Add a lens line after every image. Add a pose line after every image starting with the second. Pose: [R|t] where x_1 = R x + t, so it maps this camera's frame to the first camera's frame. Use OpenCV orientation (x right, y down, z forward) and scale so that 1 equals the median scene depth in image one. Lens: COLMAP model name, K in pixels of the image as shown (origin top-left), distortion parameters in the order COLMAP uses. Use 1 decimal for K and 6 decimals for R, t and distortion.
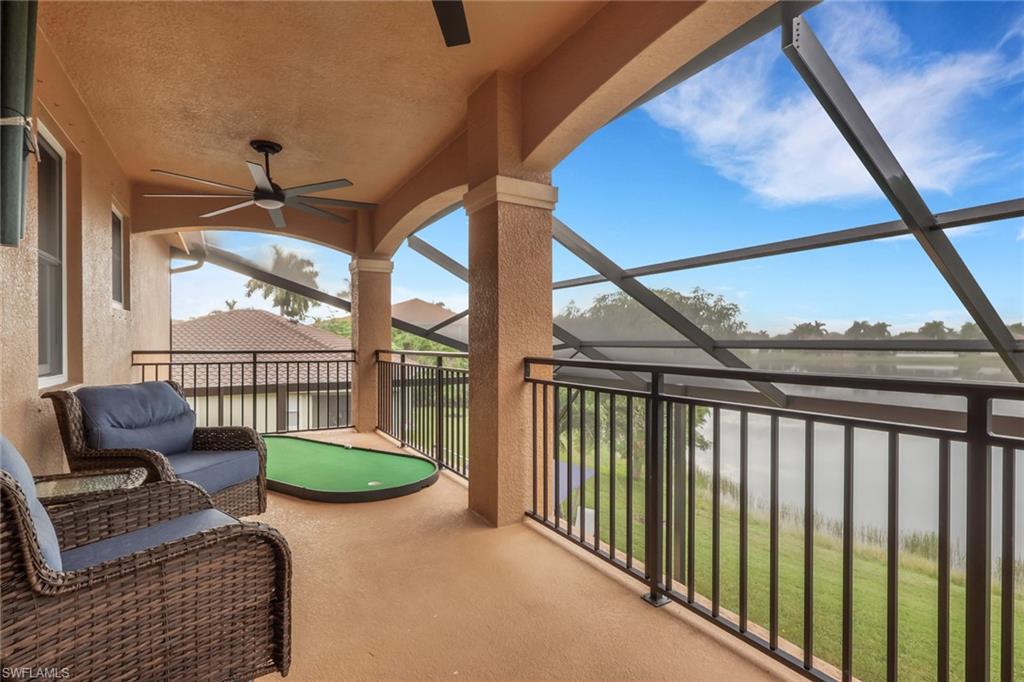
lens RADIAL K [[483.7, 0, 500.1], [0, 483.7, 344.1], [0, 0, 1]] dist [0.000823, 0.000117]
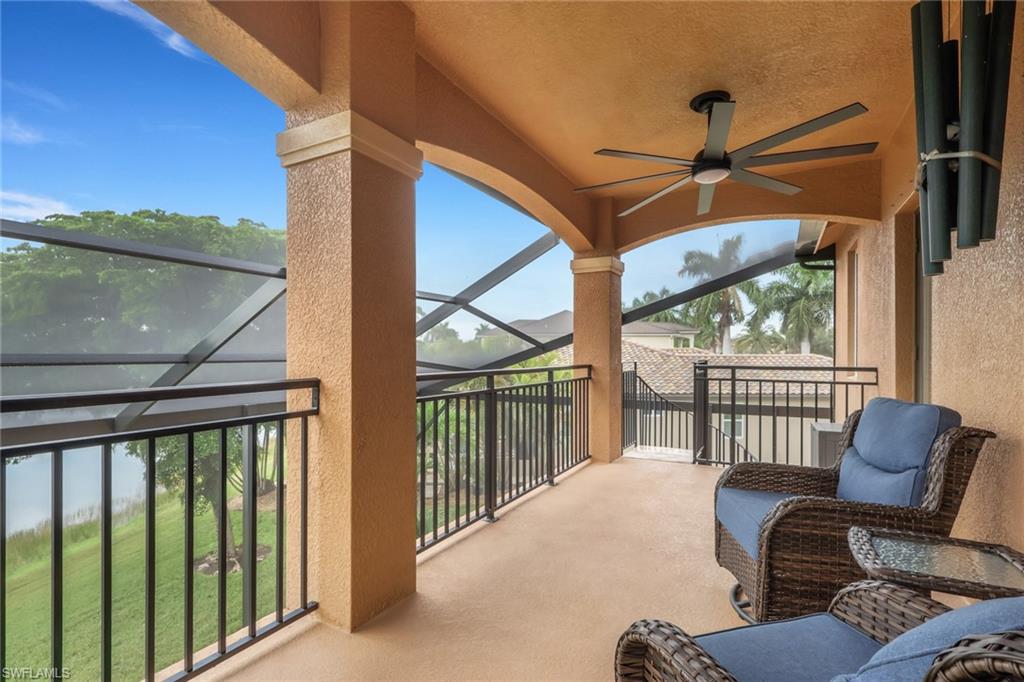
lens RADIAL K [[467.5, 0, 510.3], [0, 467.5, 351.7], [0, 0, 1]] dist [-0.000131, -0.000006]
pose [[-0.534503, 0.003278, 0.845160, -0.893761], [0.000933, 0.999994, -0.003289, -0.014345], [-0.845166, -0.000969, -0.534503, 1.558548]]
